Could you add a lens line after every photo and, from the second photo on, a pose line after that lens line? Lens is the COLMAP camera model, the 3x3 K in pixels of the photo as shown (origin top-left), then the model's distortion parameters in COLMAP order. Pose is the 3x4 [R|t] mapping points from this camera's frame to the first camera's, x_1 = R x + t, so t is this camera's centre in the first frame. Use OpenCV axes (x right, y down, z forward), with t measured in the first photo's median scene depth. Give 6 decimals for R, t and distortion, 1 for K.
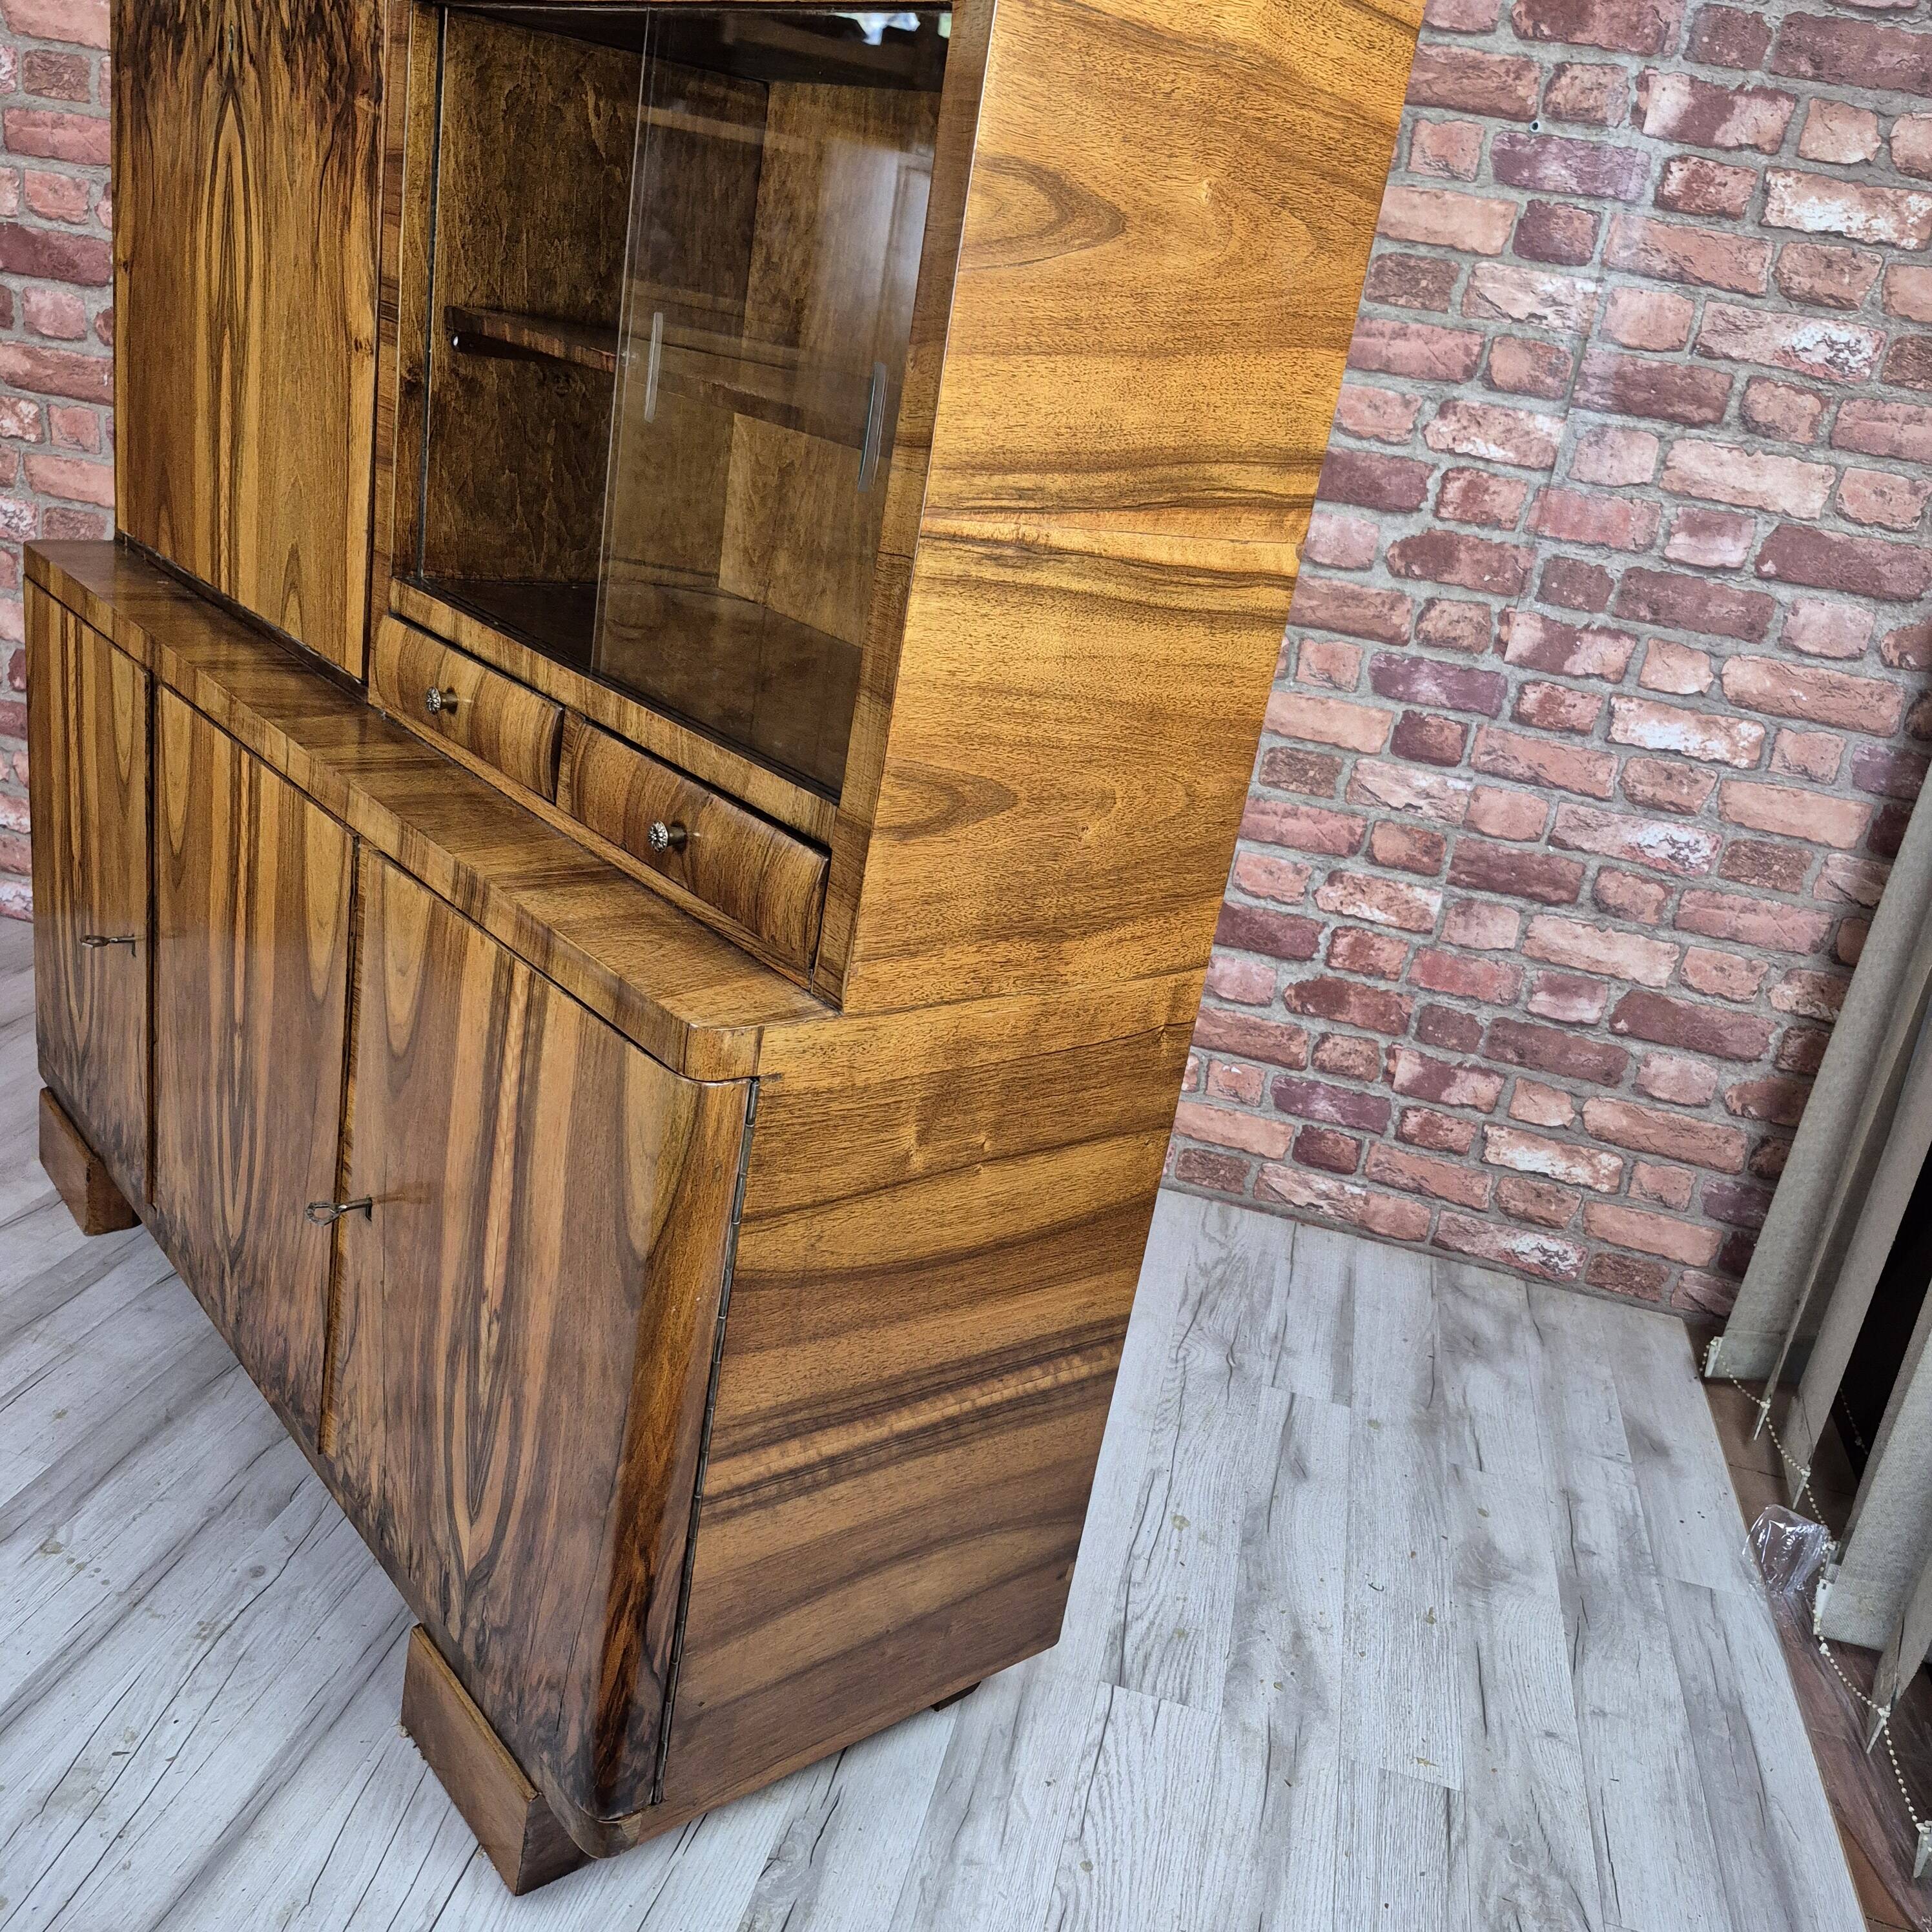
lens RADIAL K [[1810.4, 0, 976.0], [0, 1810.4, 971.9], [0, 0, 1]] dist [0.085008, -0.124402]
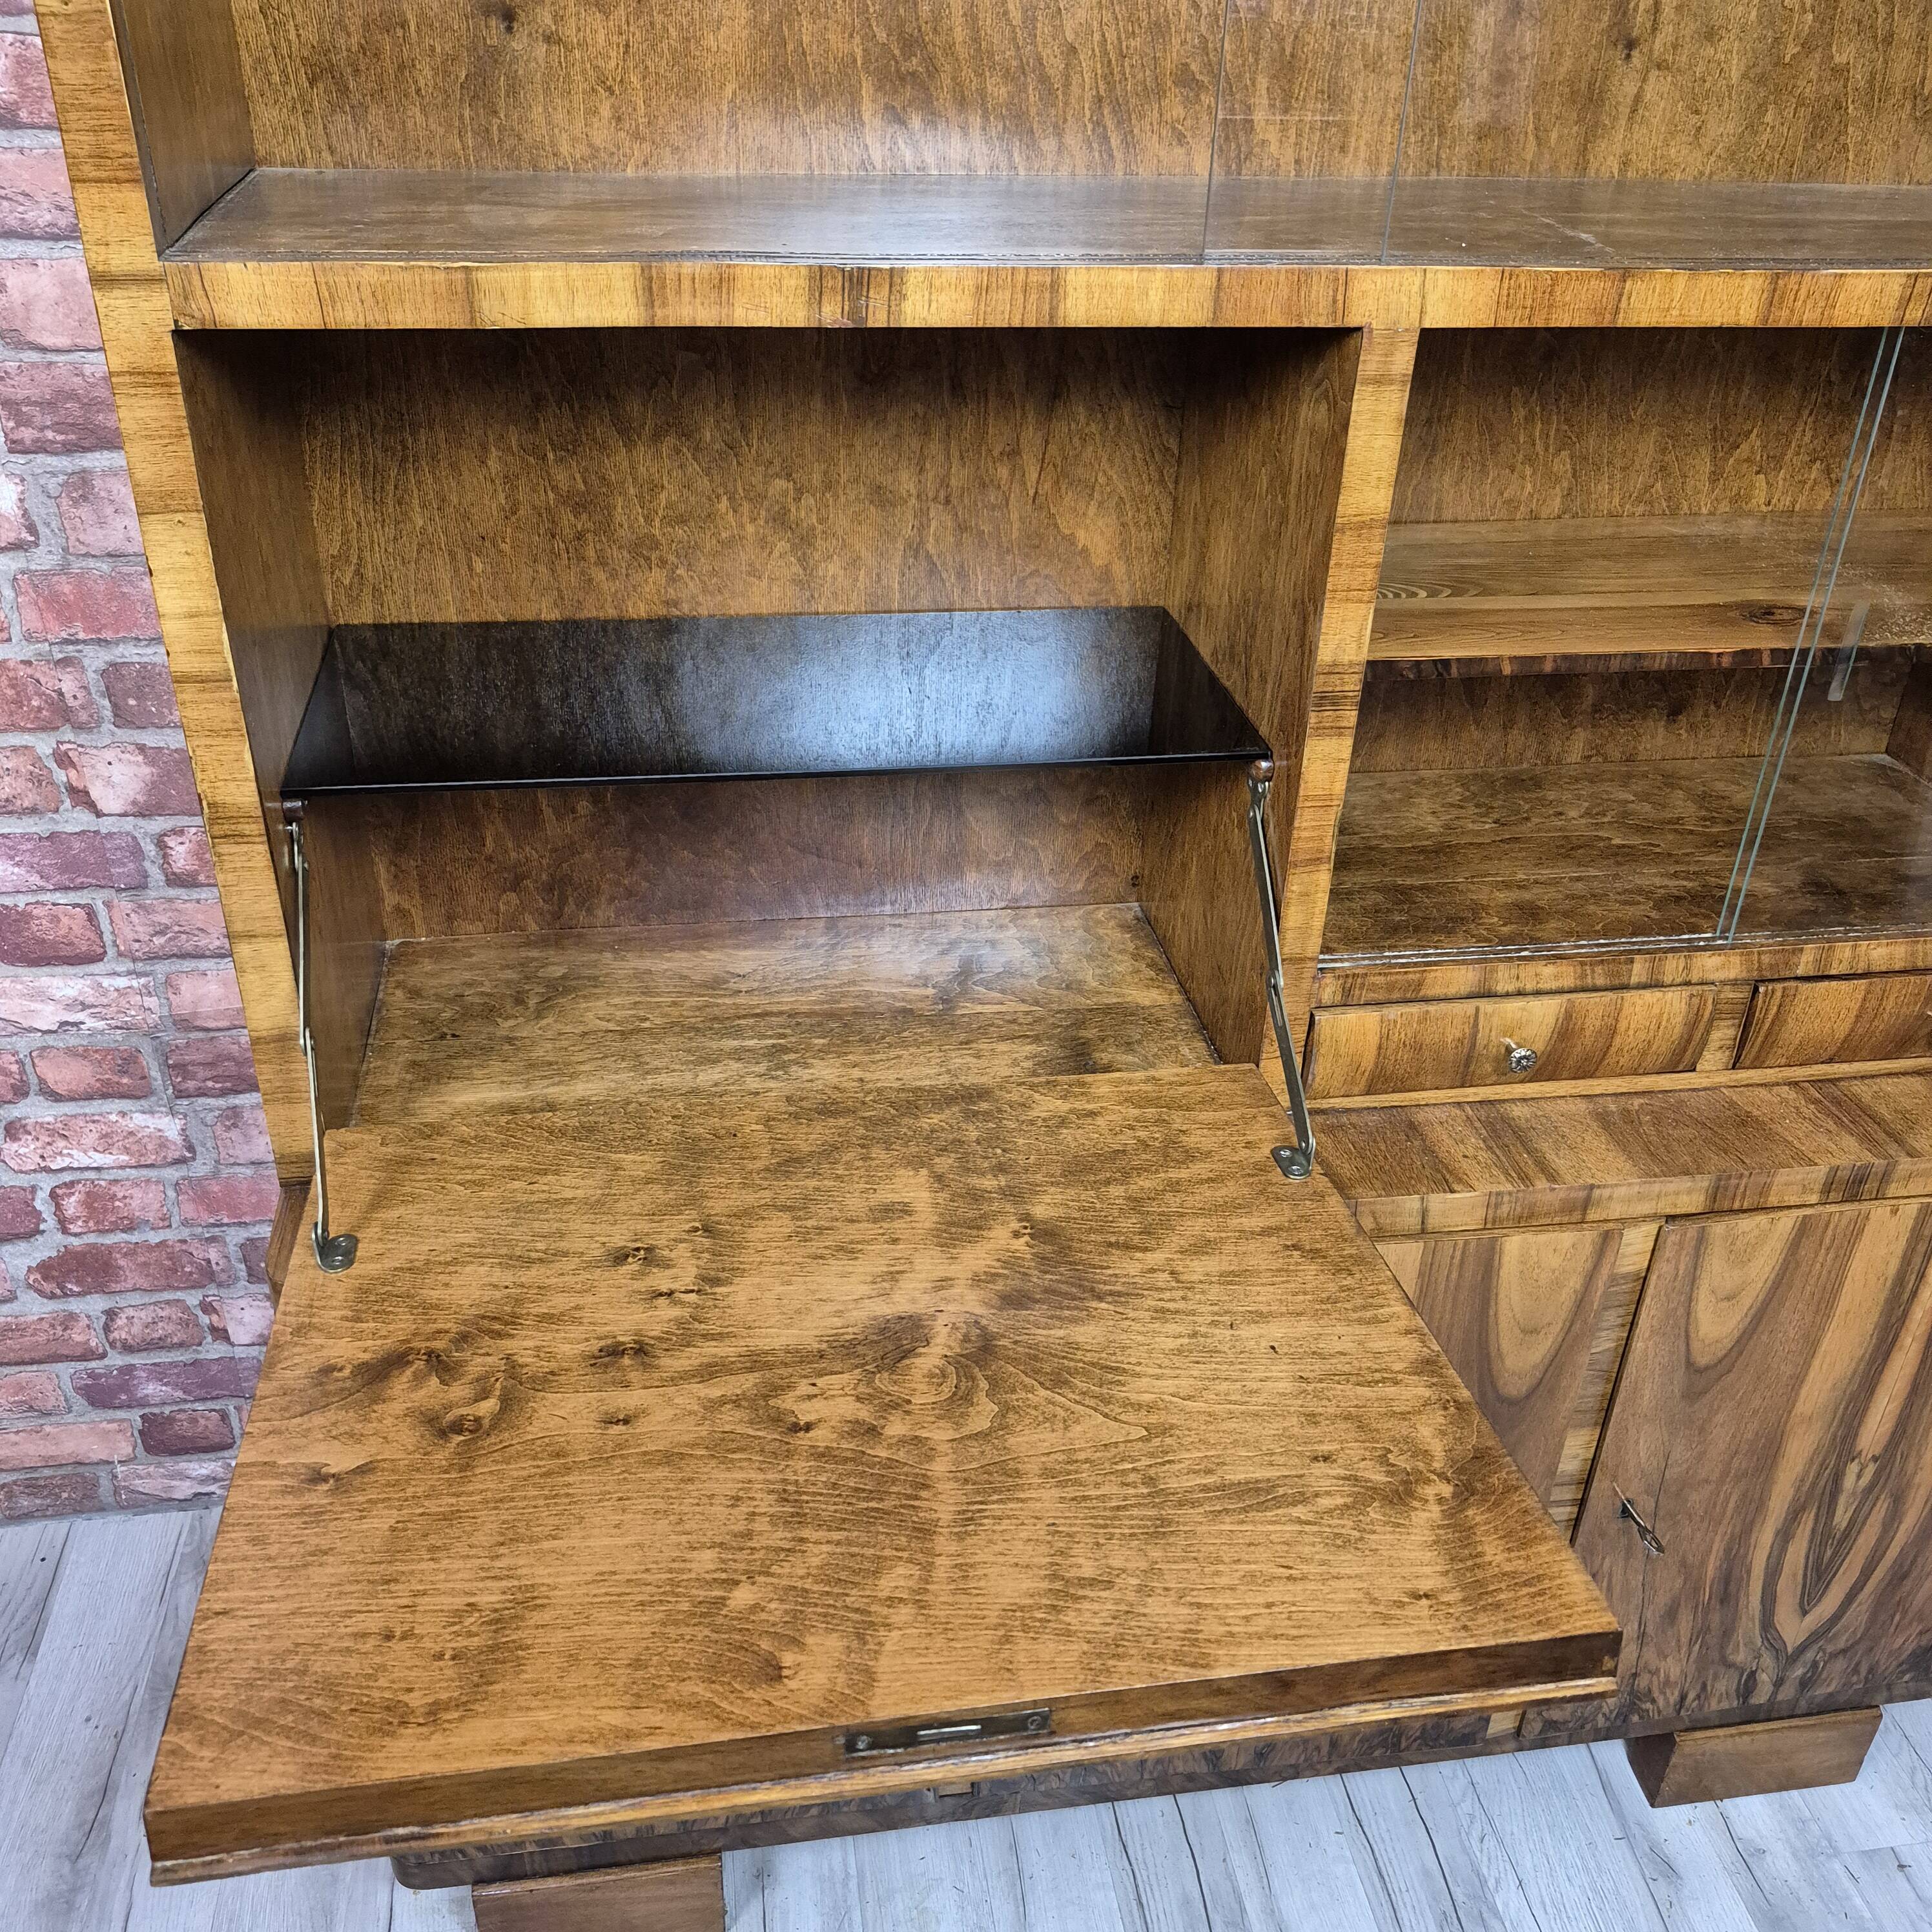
lens RADIAL K [[1824.6, 0, 954.2], [0, 1824.6, 977.6], [0, 0, 1]] dist [0.106467, -0.168797]
pose [[0.508757, -0.563758, 0.650648, -0.896746], [0.349536, 0.825936, 0.442327, -0.607839], [-0.786760, 0.002388, 0.617255, 0.579373]]
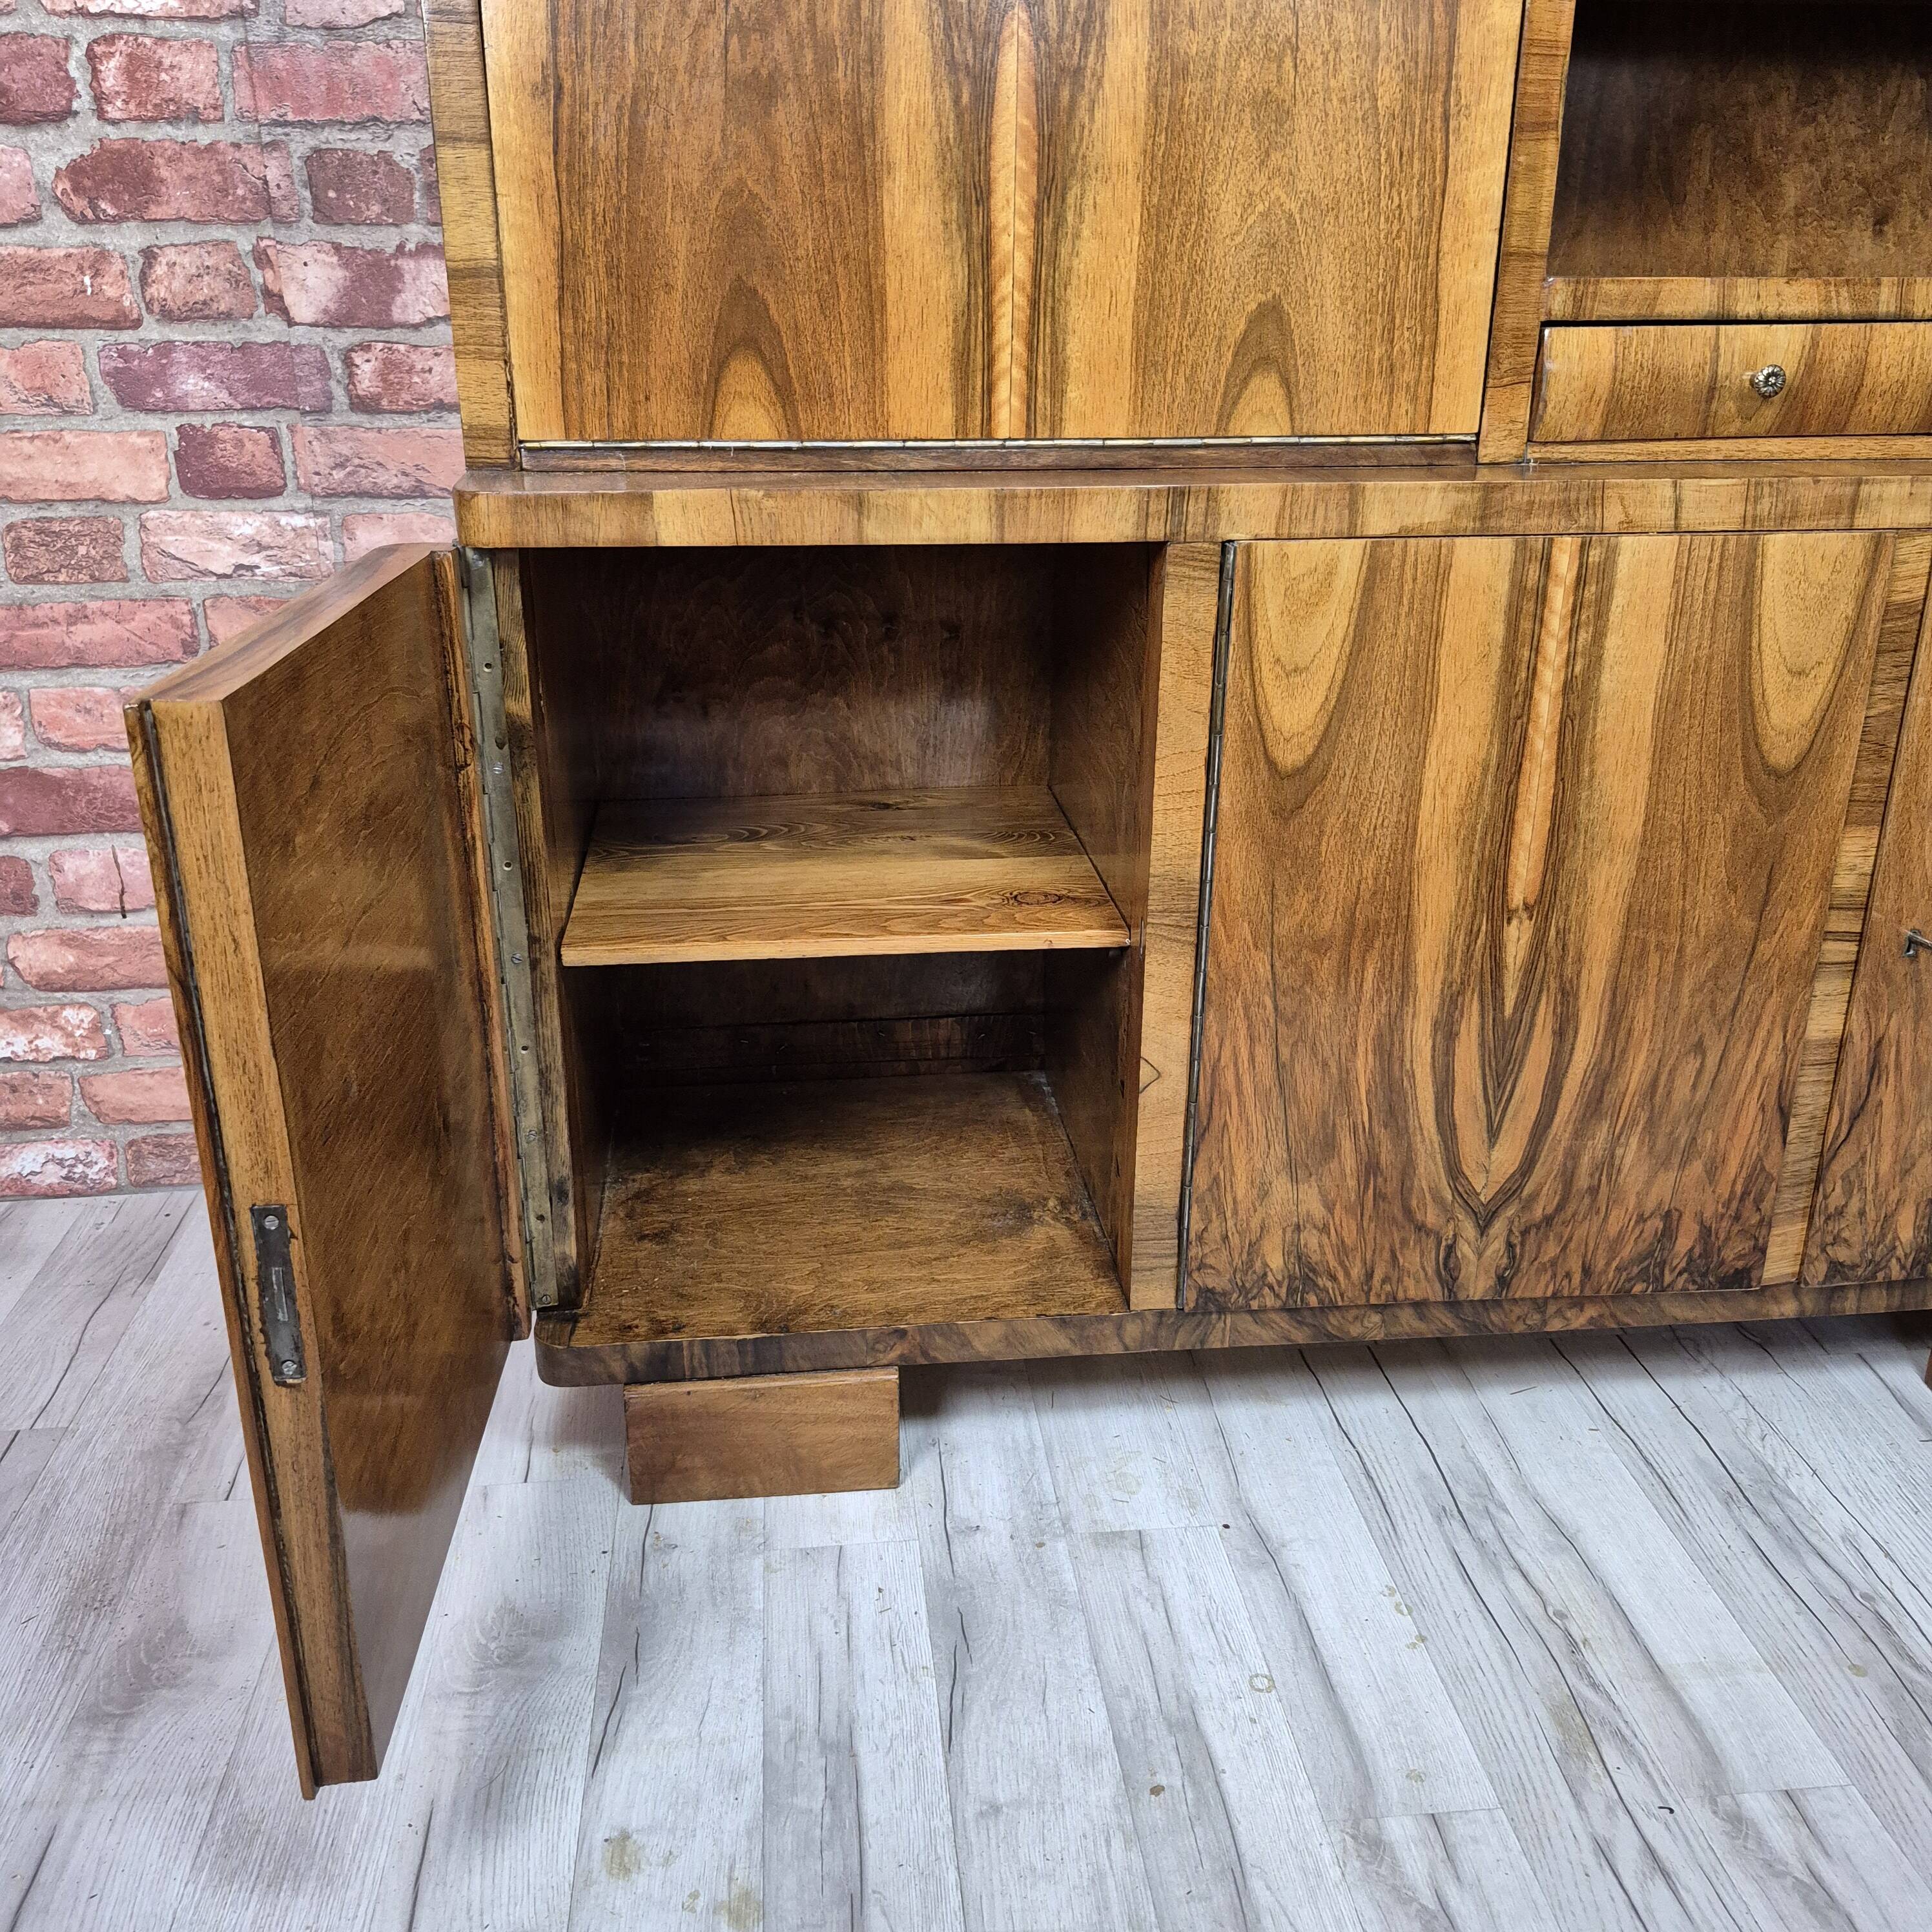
lens RADIAL K [[1812.6, 0, 947.3], [0, 1812.6, 945.0], [0, 0, 1]] dist [0.138227, -0.249564]
pose [[0.549534, -0.436659, 0.712278, -1.090186], [0.372754, 0.891133, 0.258720, -0.247412], [-0.747708, 0.123329, 0.652475, 0.669128]]
